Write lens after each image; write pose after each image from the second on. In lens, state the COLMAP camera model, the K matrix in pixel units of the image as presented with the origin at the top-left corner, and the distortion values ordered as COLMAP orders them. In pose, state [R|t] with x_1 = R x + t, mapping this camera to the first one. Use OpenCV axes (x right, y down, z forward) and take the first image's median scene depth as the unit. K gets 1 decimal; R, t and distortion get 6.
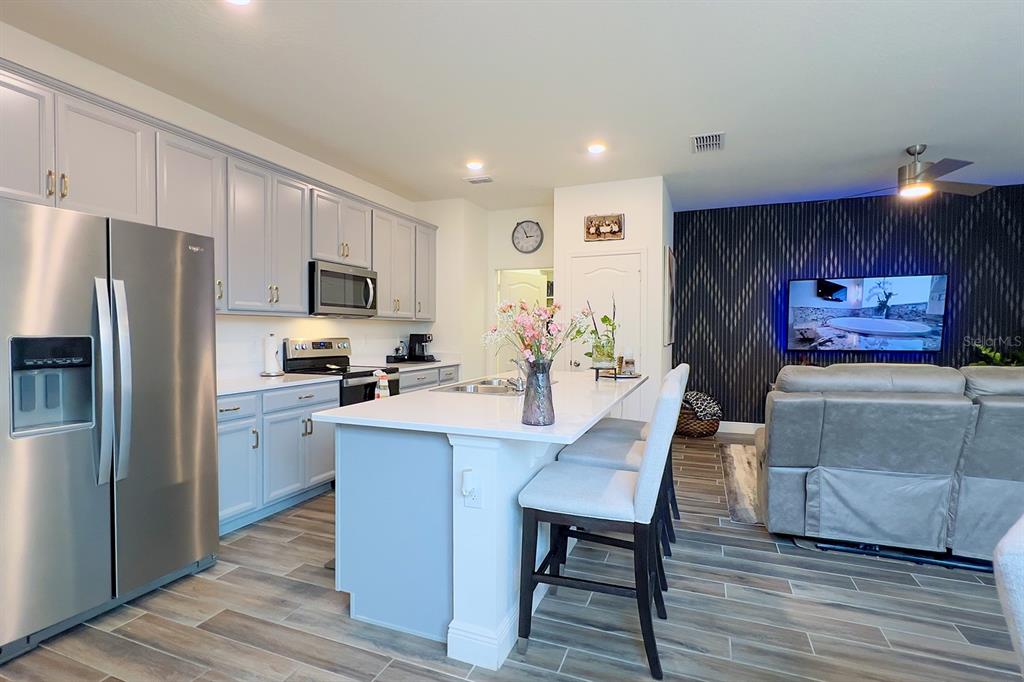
lens RADIAL K [[493.2, 0, 512.0], [0, 493.2, 340.0], [0, 0, 1]] dist [-0.004966, 0.002059]
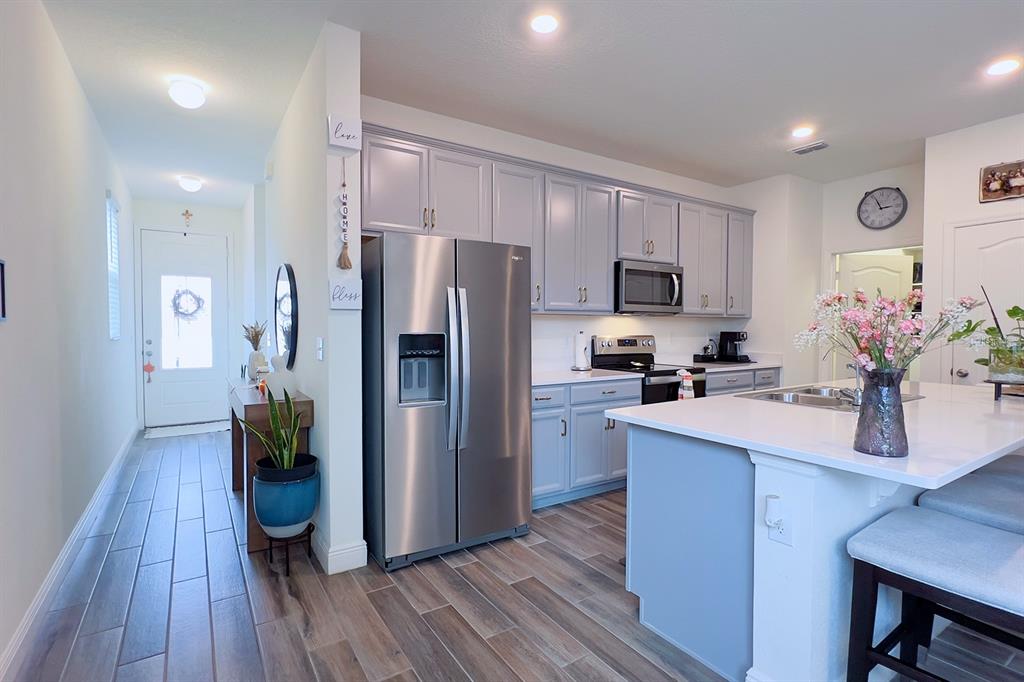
lens RADIAL K [[493.2, 0, 511.0], [0, 493.2, 339.6], [0, 0, 1]] dist [-0.004966, 0.002059]
pose [[0.814002, 0.012500, -0.580727, 0.017910], [-0.009591, 0.999921, 0.008079, -0.002187], [0.580782, -0.001007, 0.814058, 0.040752]]
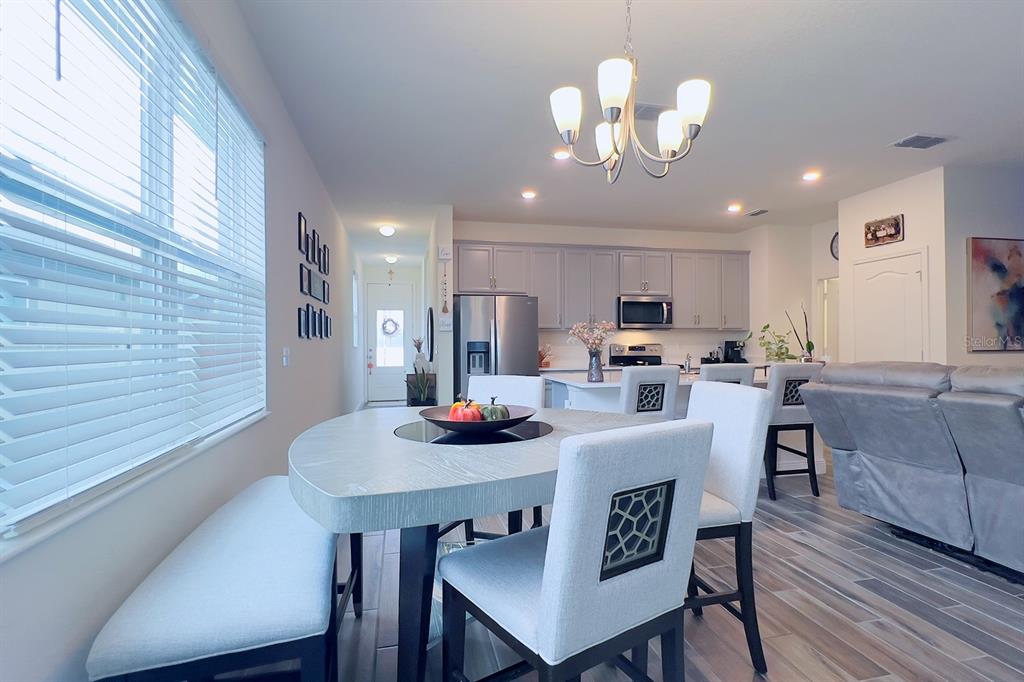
lens RADIAL K [[493.2, 0, 513.1], [0, 493.2, 338.6], [0, 0, 1]] dist [-0.004966, 0.002059]
pose [[0.565232, -0.012960, -0.824830, 0.986753], [-0.007211, 0.999761, -0.020650, 0.021450], [0.824901, 0.017620, 0.565003, -0.284458]]
